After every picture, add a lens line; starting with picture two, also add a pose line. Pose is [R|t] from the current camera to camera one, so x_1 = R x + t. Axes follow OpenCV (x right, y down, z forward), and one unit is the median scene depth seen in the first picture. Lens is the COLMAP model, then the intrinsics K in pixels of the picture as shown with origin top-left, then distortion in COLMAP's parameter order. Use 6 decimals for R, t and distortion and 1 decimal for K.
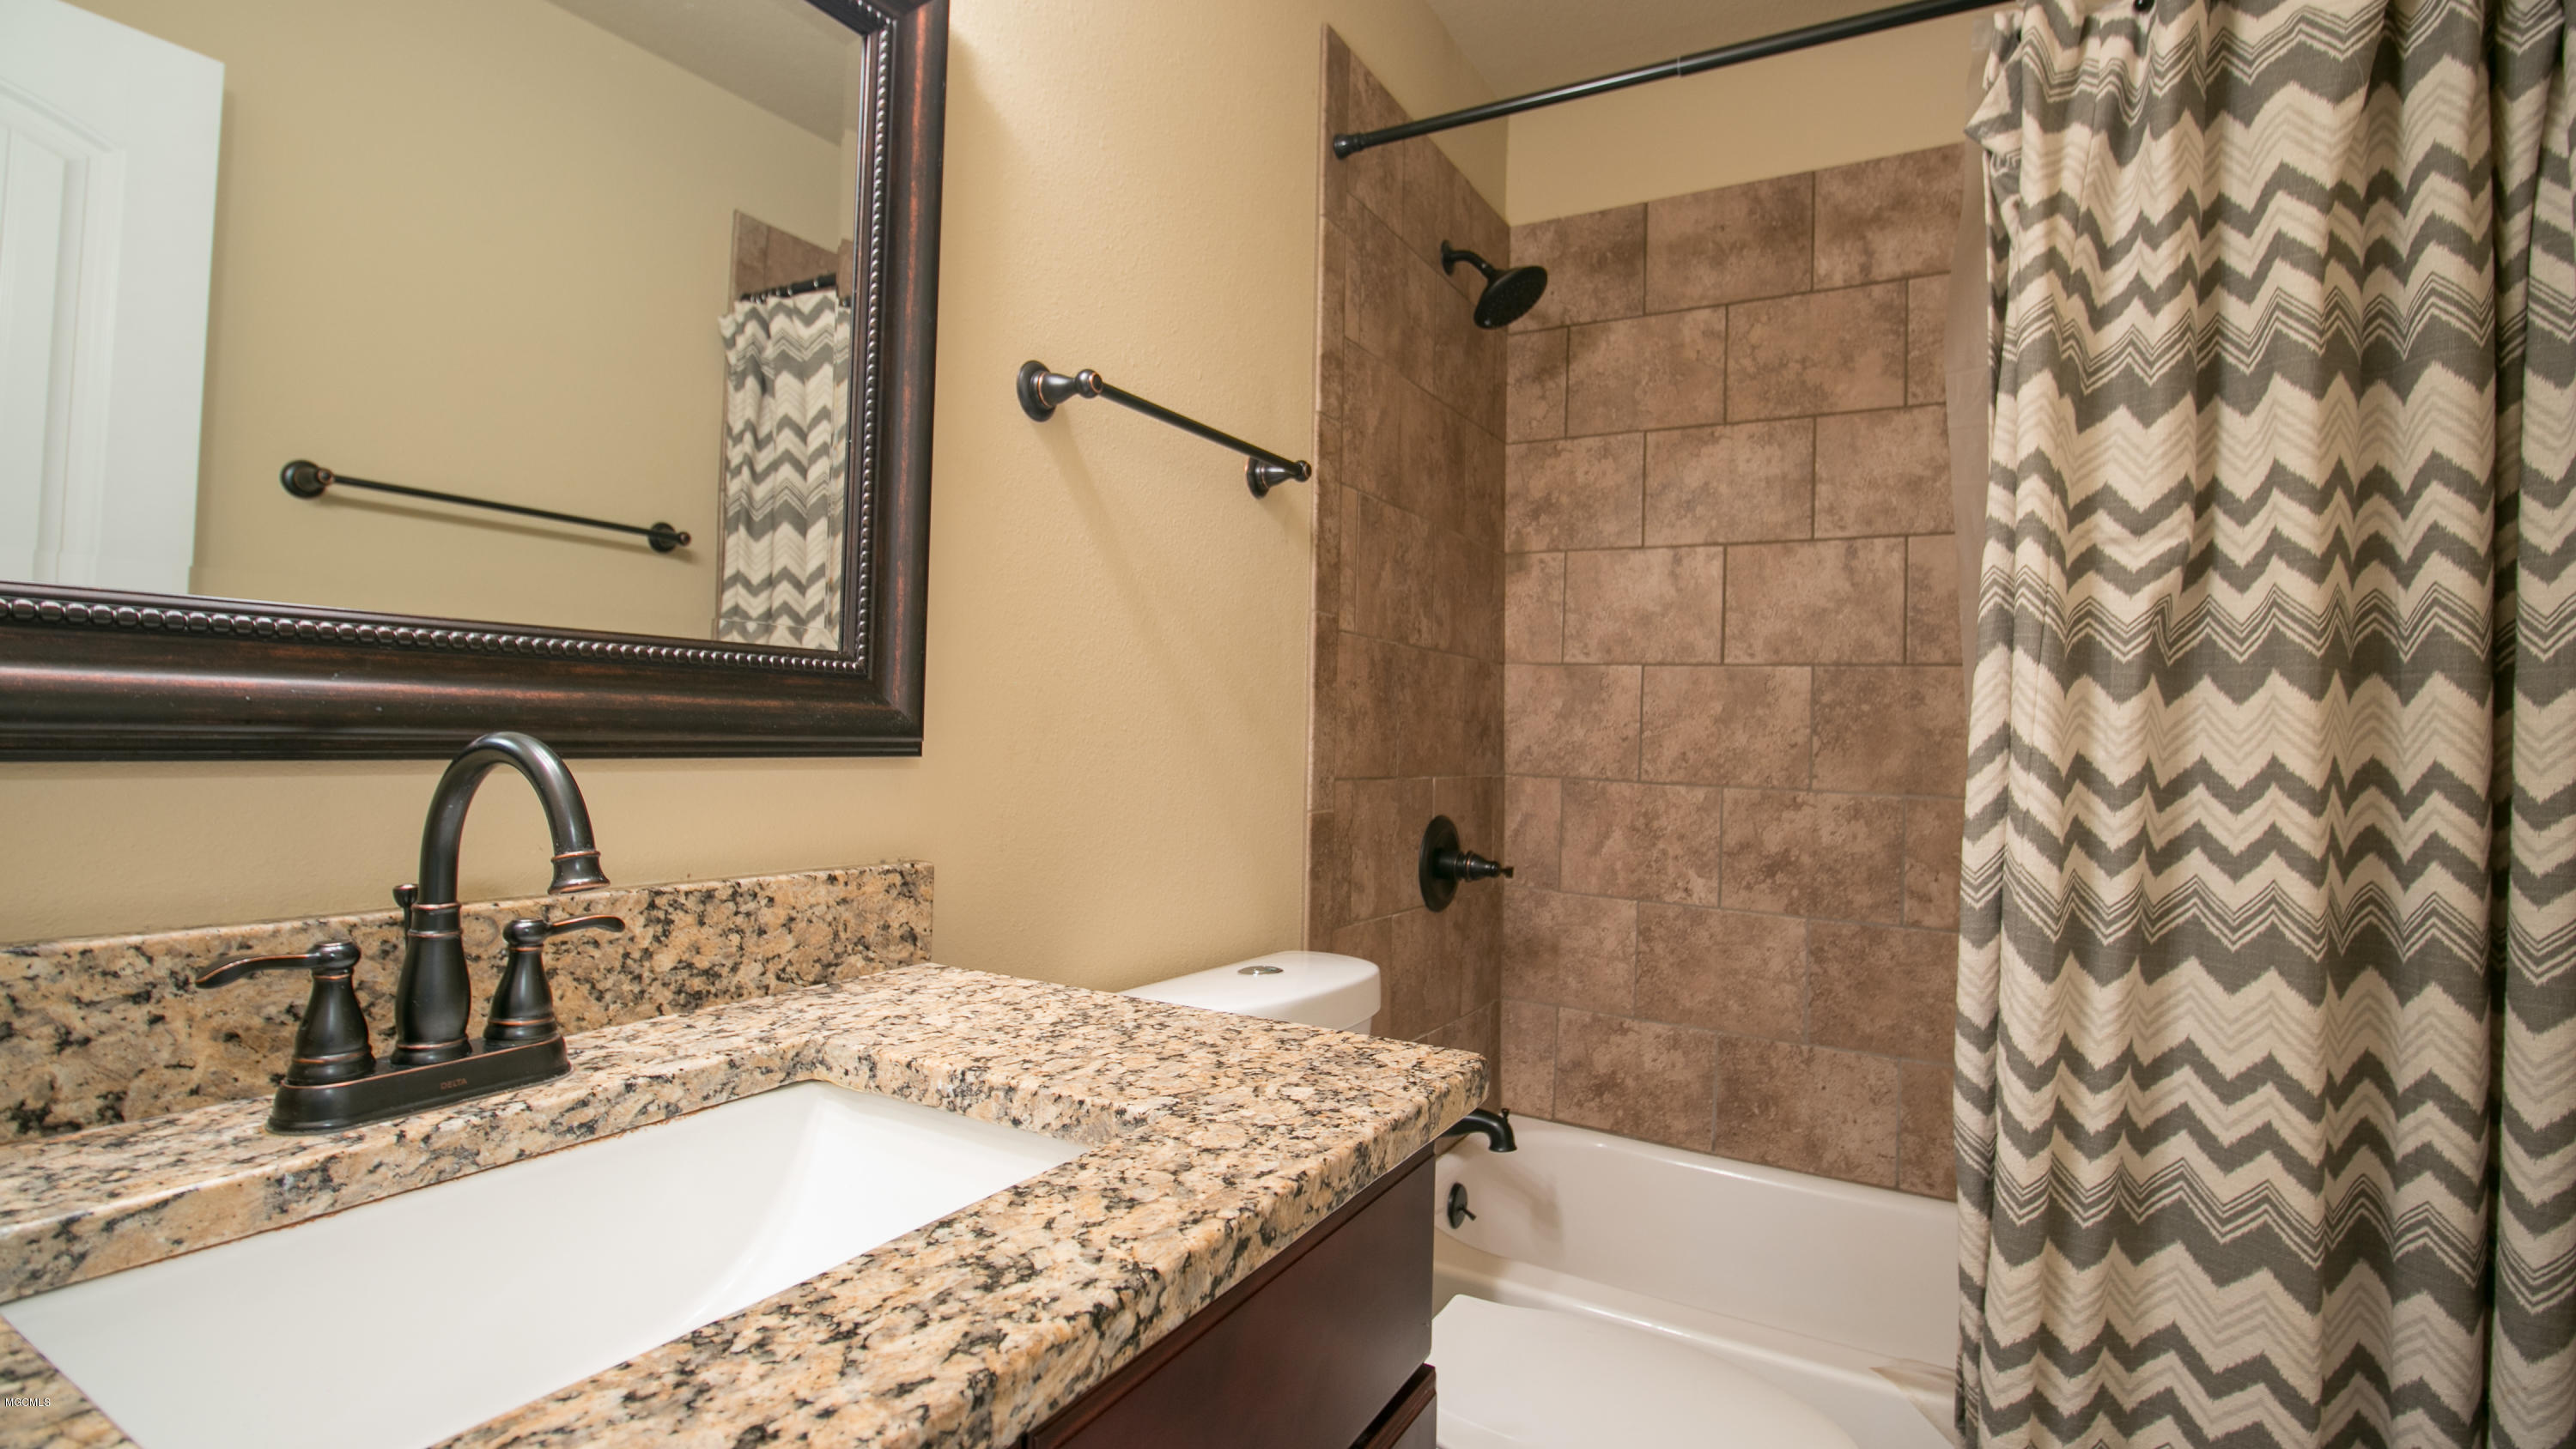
lens RADIAL K [[1194.9, 0, 1288.0], [0, 1194.9, 724.5], [0, 0, 1]] dist [0.001750, -0.013975]
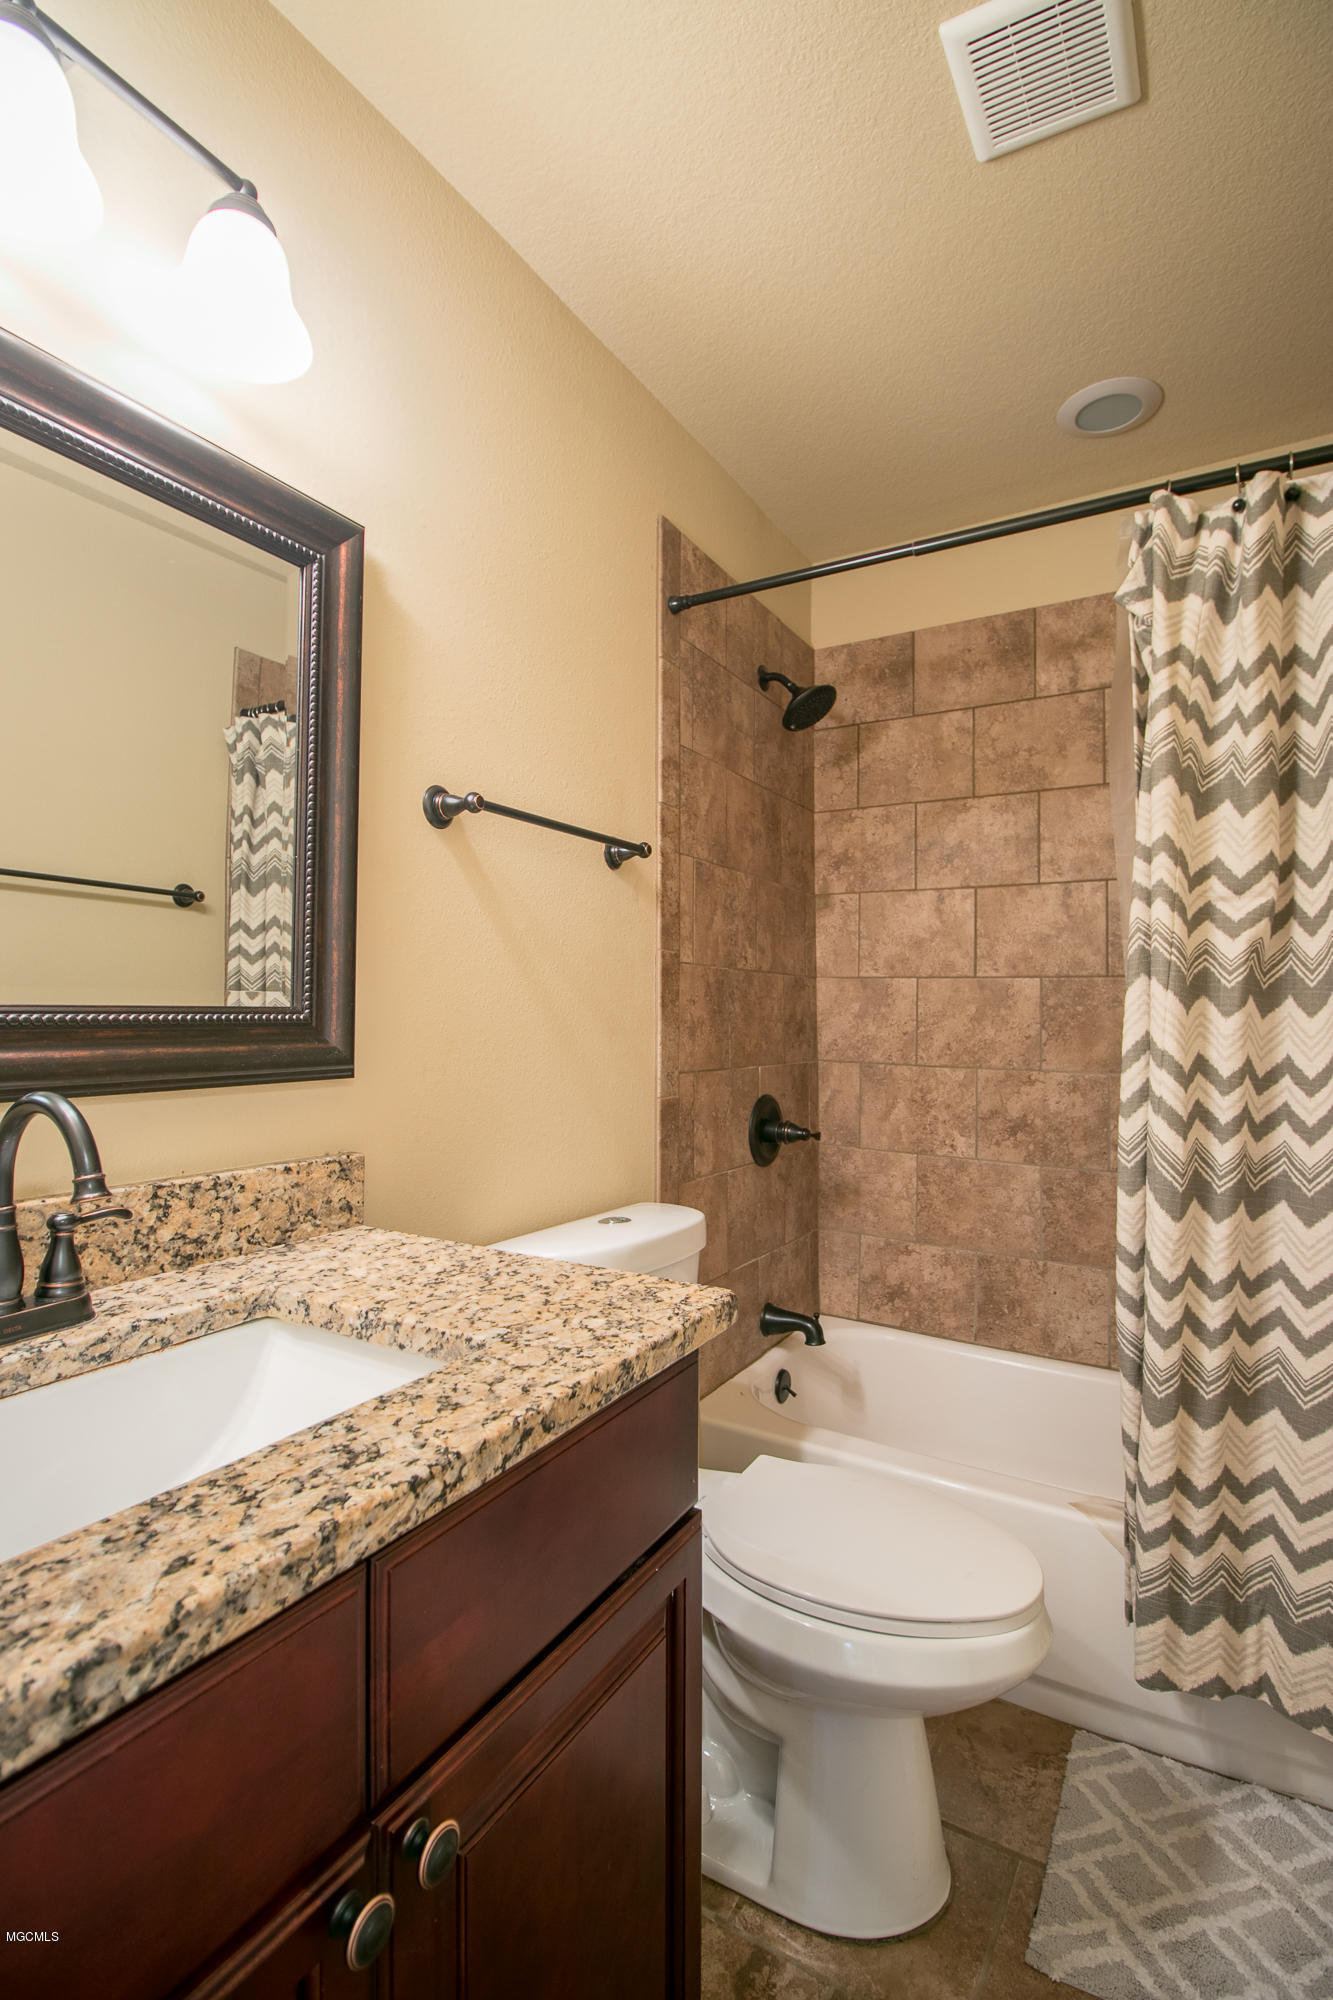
lens RADIAL K [[936.6, 0, 692.5], [0, 936.6, 999.0], [0, 0, 1]] dist [0.001308, -0.014315]
pose [[0.999808, -0.019564, -0.000799, 0.081473], [0.019560, 0.999799, -0.004394, -0.046858], [0.000885, 0.004378, 0.999990, -0.084008]]
